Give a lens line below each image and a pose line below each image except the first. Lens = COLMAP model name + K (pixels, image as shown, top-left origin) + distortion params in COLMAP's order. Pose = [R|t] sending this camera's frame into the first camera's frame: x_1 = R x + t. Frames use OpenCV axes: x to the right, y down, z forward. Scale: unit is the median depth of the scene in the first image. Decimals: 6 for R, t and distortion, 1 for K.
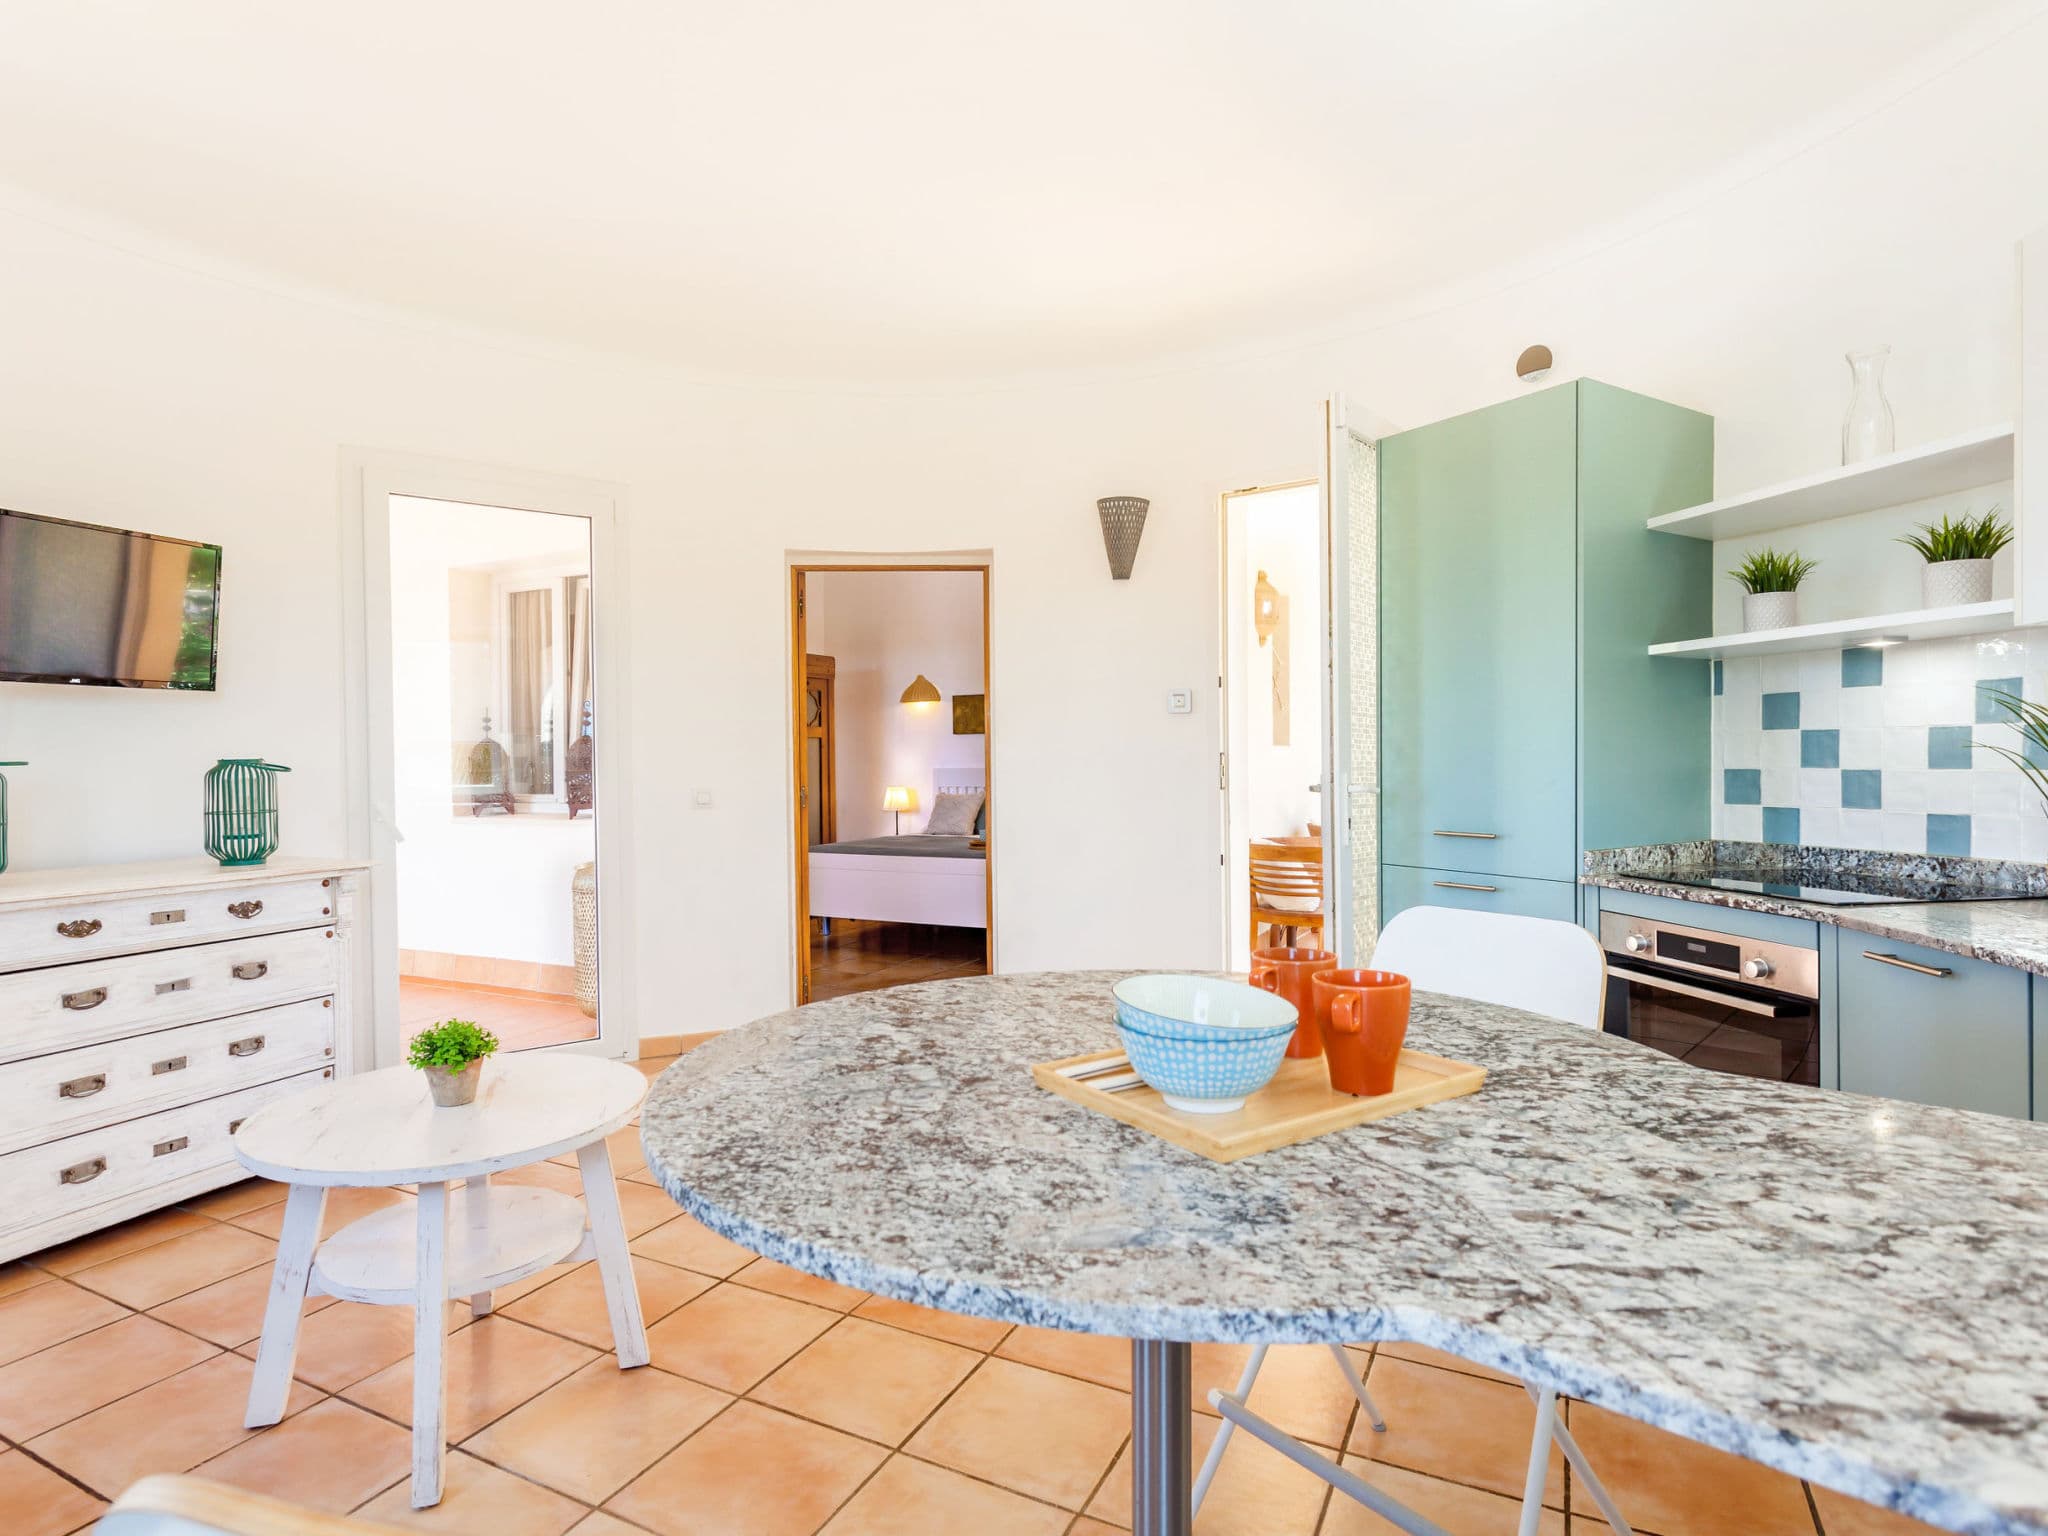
lens RADIAL K [[1080.1, 0, 1024.4], [0, 1080.1, 776.0], [0, 0, 1]] dist [-0.002893, 0.000020]
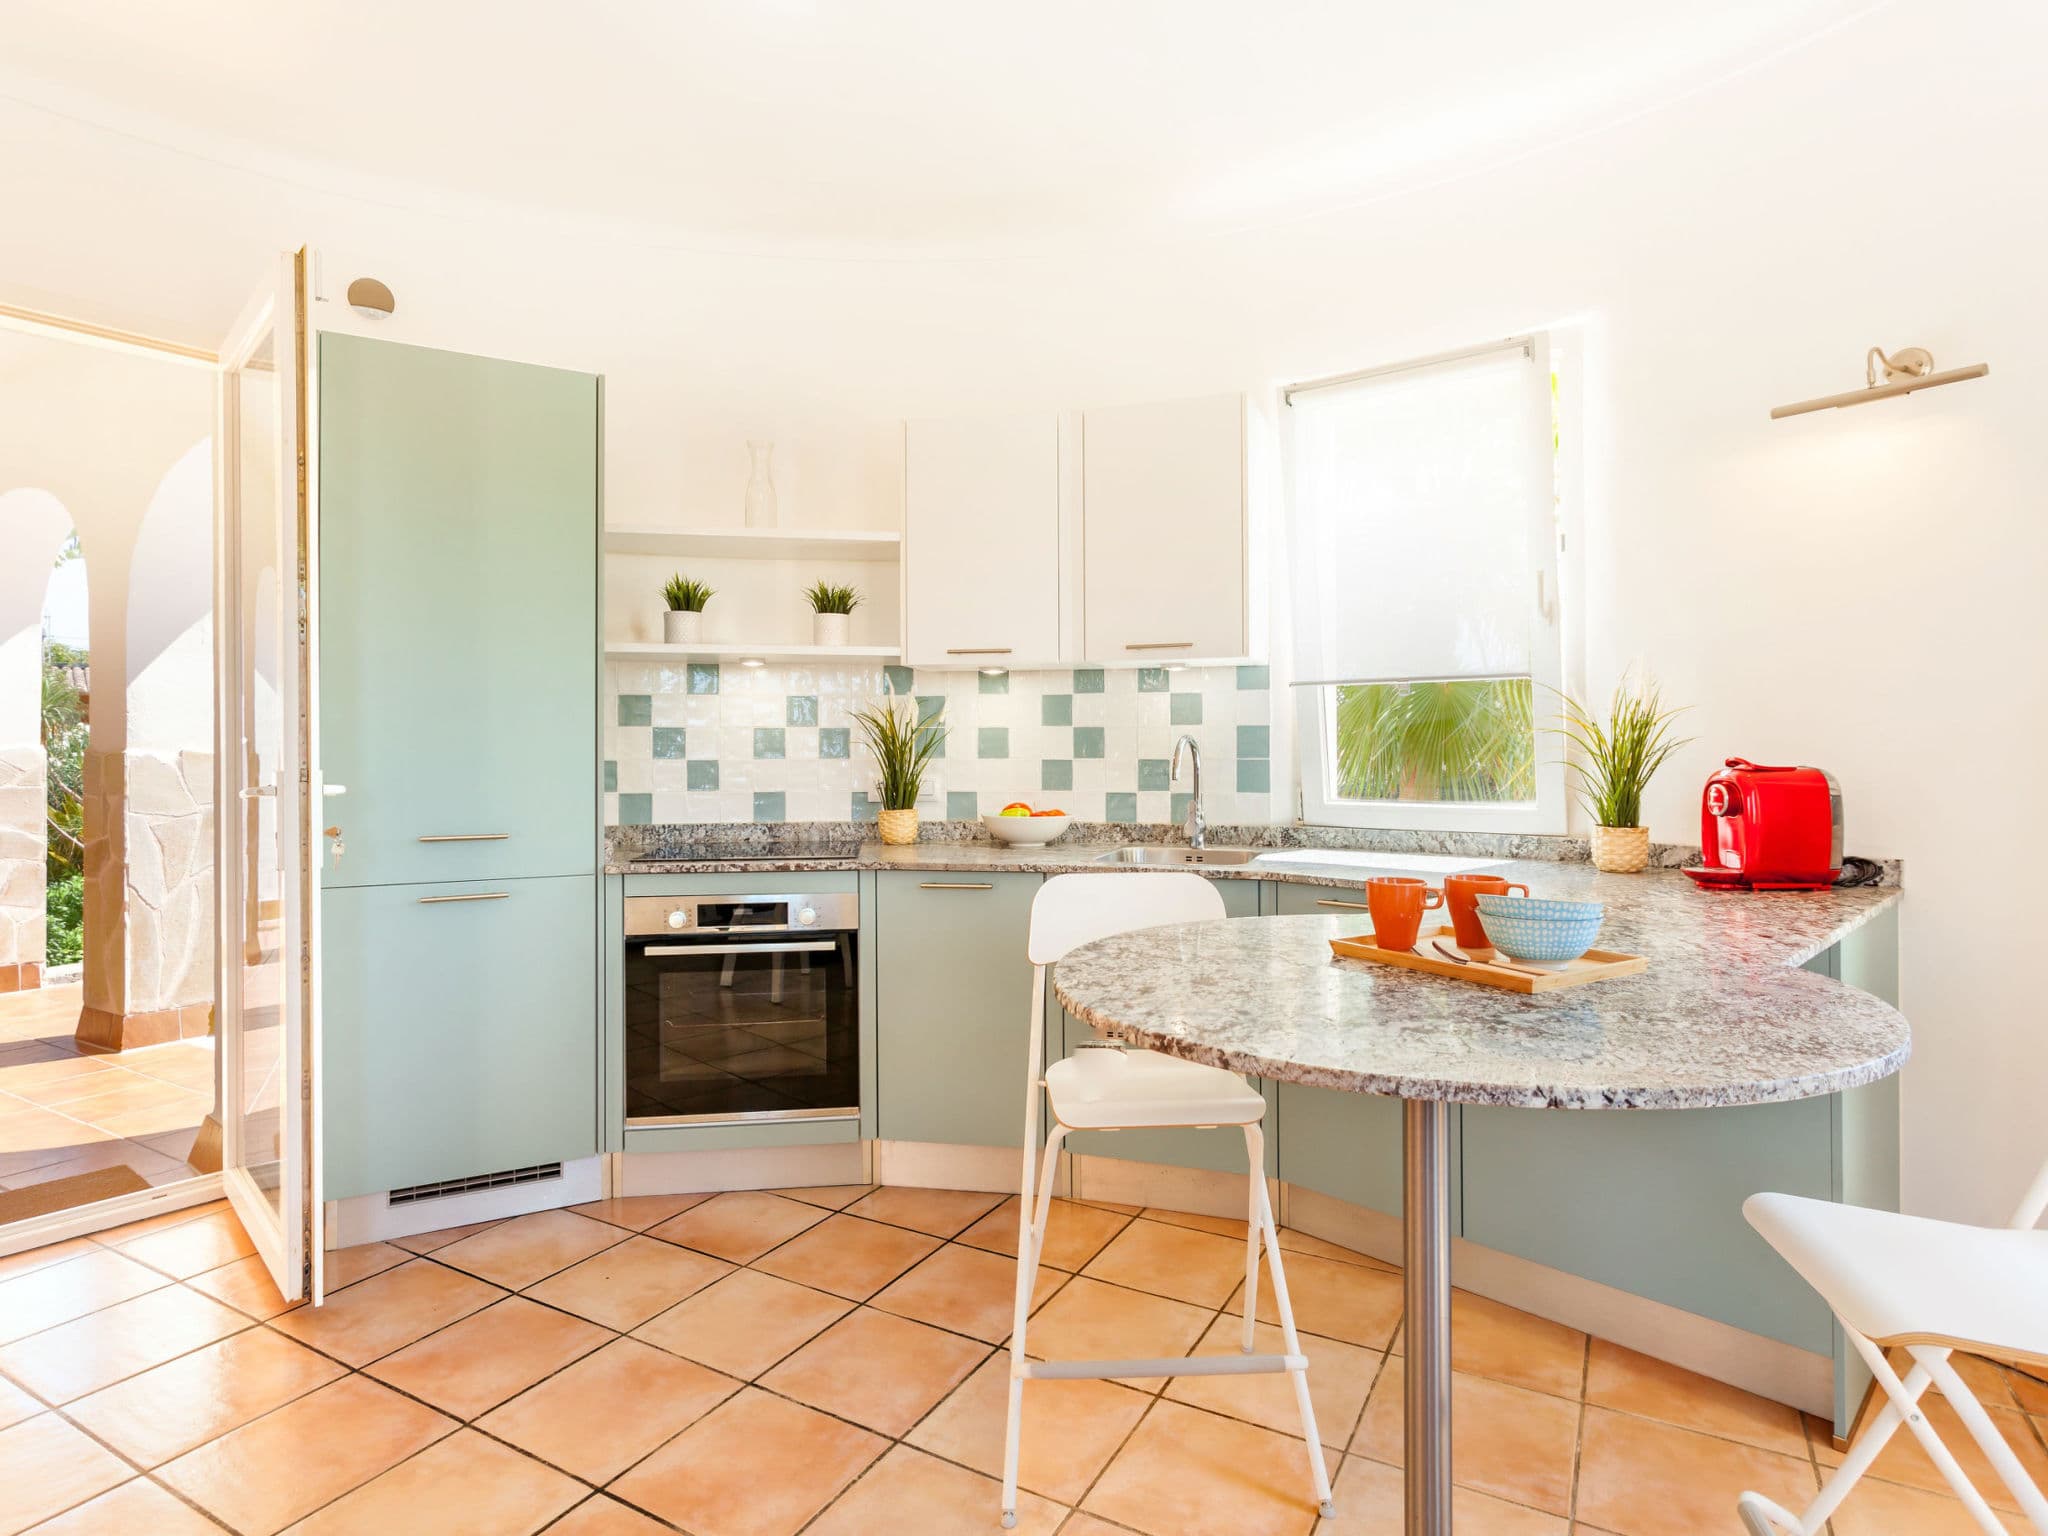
lens RADIAL K [[1080.1, 0, 1026.2], [0, 1080.1, 748.8], [0, 0, 1]] dist [-0.002893, 0.000020]
pose [[0.065500, 0.005804, 0.997836, -0.489763], [0.014741, 0.999868, -0.006783, -0.005140], [-0.997744, 0.015153, 0.065406, 0.564278]]
